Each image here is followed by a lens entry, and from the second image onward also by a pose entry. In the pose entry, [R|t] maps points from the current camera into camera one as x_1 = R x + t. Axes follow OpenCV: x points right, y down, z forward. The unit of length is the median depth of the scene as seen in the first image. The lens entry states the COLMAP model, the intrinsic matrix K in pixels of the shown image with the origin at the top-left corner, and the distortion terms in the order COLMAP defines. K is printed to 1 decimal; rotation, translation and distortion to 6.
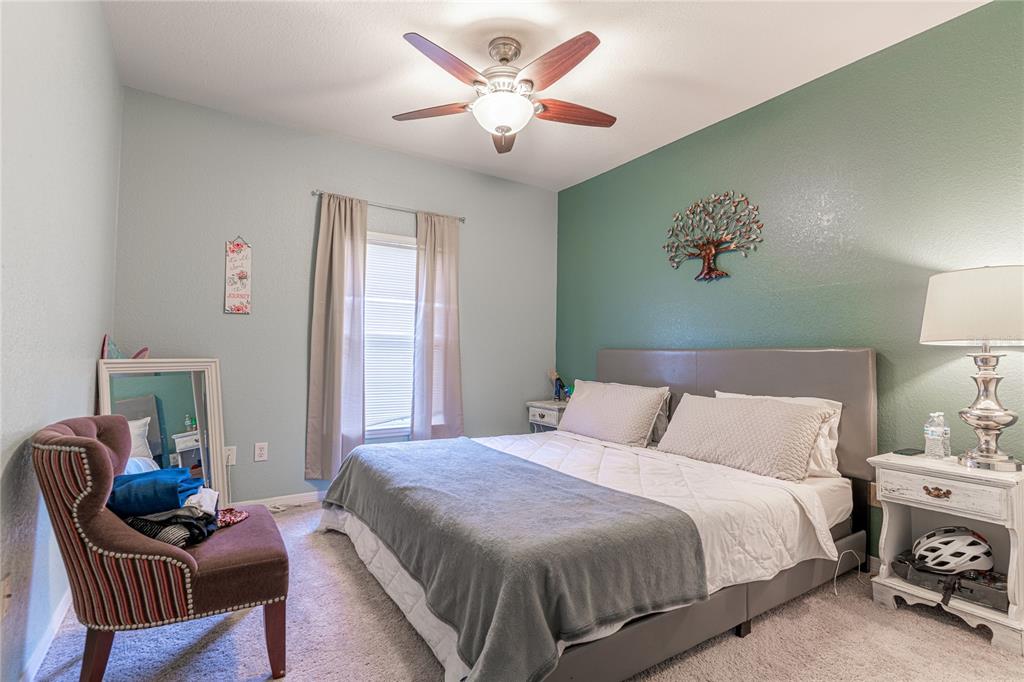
lens RADIAL K [[482.4, 0, 508.9], [0, 482.4, 341.1], [0, 0, 1]] dist [0.001748, -0.001229]
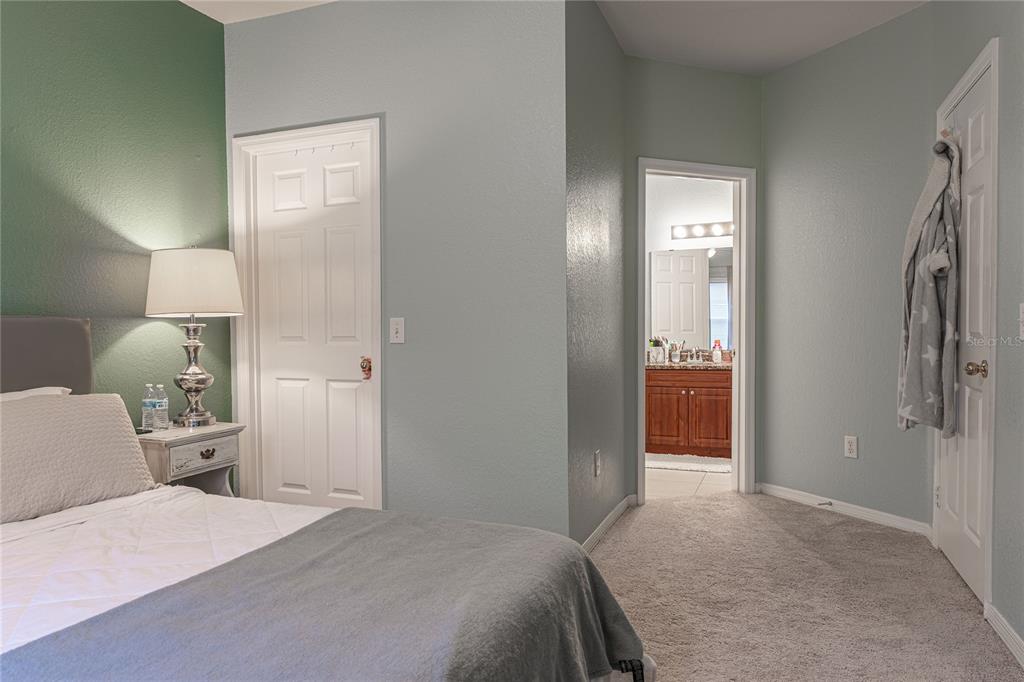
lens RADIAL K [[655.8, 0, 512.0], [0, 655.8, 341.0], [0, 0, 1]] dist [0.000482, 0.000049]
pose [[-0.577549, -0.027617, 0.815889, -0.680544], [-0.026971, 0.999528, 0.014740, 0.022284], [-0.815911, -0.013492, -0.578021, 1.281685]]
